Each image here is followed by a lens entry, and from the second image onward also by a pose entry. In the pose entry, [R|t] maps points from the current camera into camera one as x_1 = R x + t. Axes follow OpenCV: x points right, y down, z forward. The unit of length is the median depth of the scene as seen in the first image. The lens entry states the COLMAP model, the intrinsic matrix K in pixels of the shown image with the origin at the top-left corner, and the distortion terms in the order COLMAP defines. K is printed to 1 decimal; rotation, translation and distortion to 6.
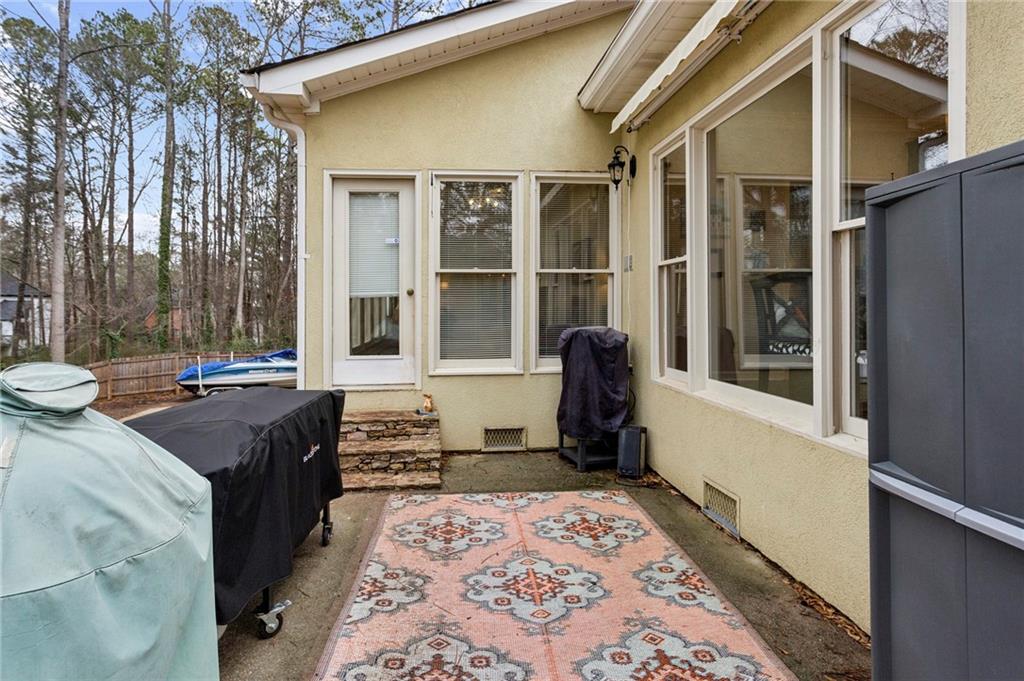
lens RADIAL K [[506.7, 0, 499.7], [0, 506.7, 304.7], [0, 0, 1]] dist [-0.000480, 0.000439]
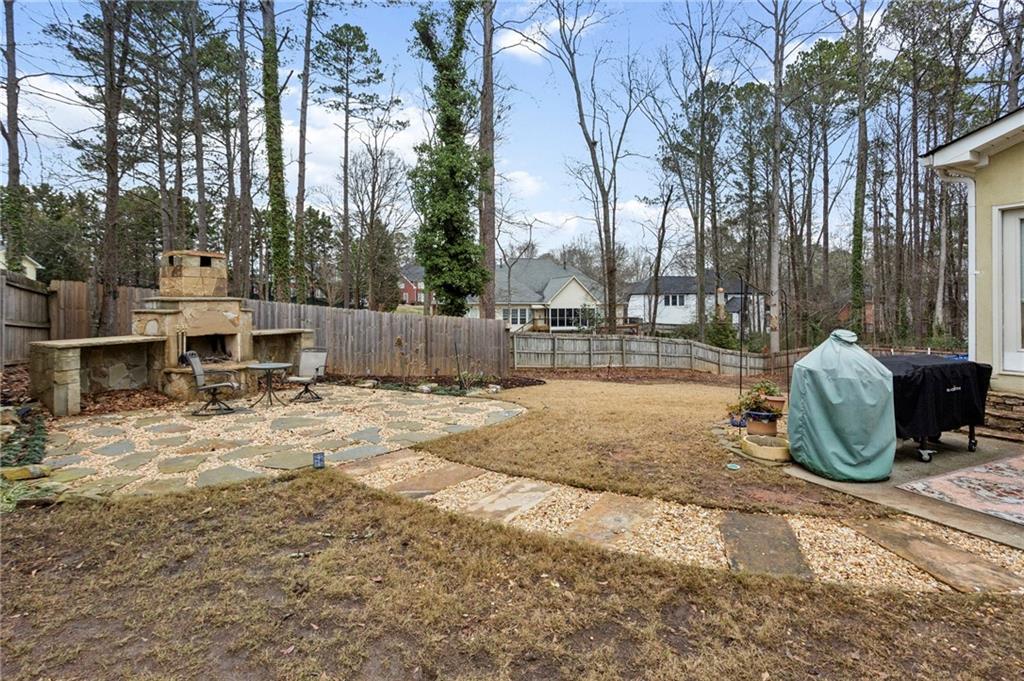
lens RADIAL K [[506.7, 0, 499.7], [0, 506.7, 304.7], [0, 0, 1]] dist [-0.000480, 0.000439]
pose [[0.365669, 0.001545, -0.930744, 0.051021], [0.010135, 0.999933, 0.005642, -0.003563], [0.930690, -0.011496, 0.365628, -0.084102]]
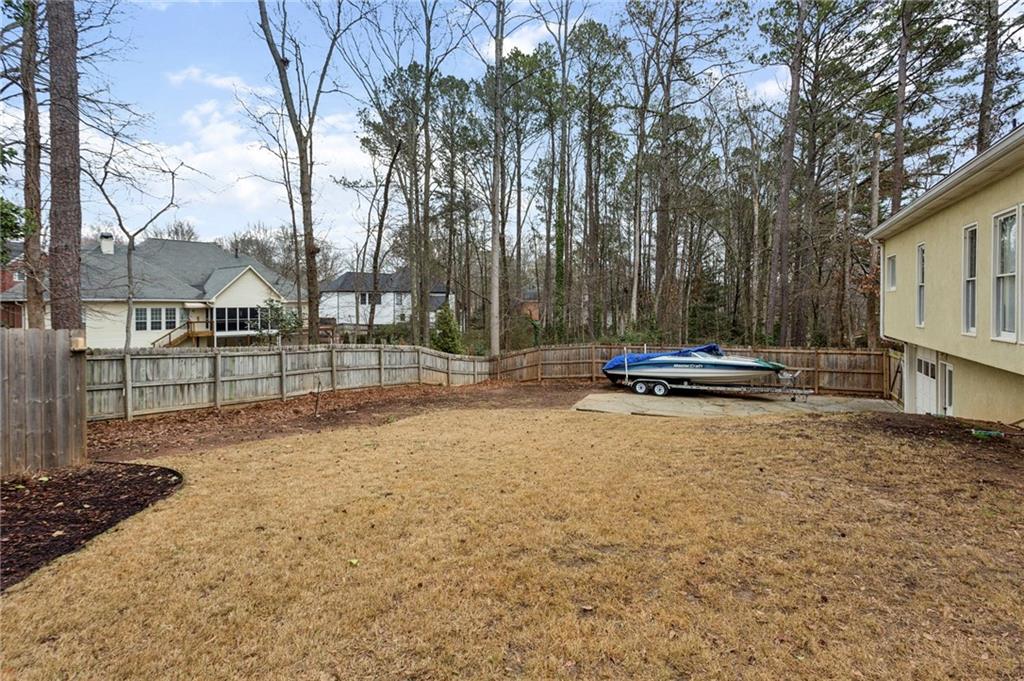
lens RADIAL K [[502.1, 0, 517.3], [0, 502.1, 307.4], [0, 0, 1]] dist [0.002752, 0.000472]
pose [[0.847296, 0.005441, -0.531094, -0.113559], [0.003103, 0.999880, 0.015194, 0.001804], [0.531112, -0.014522, 0.847177, 0.006792]]
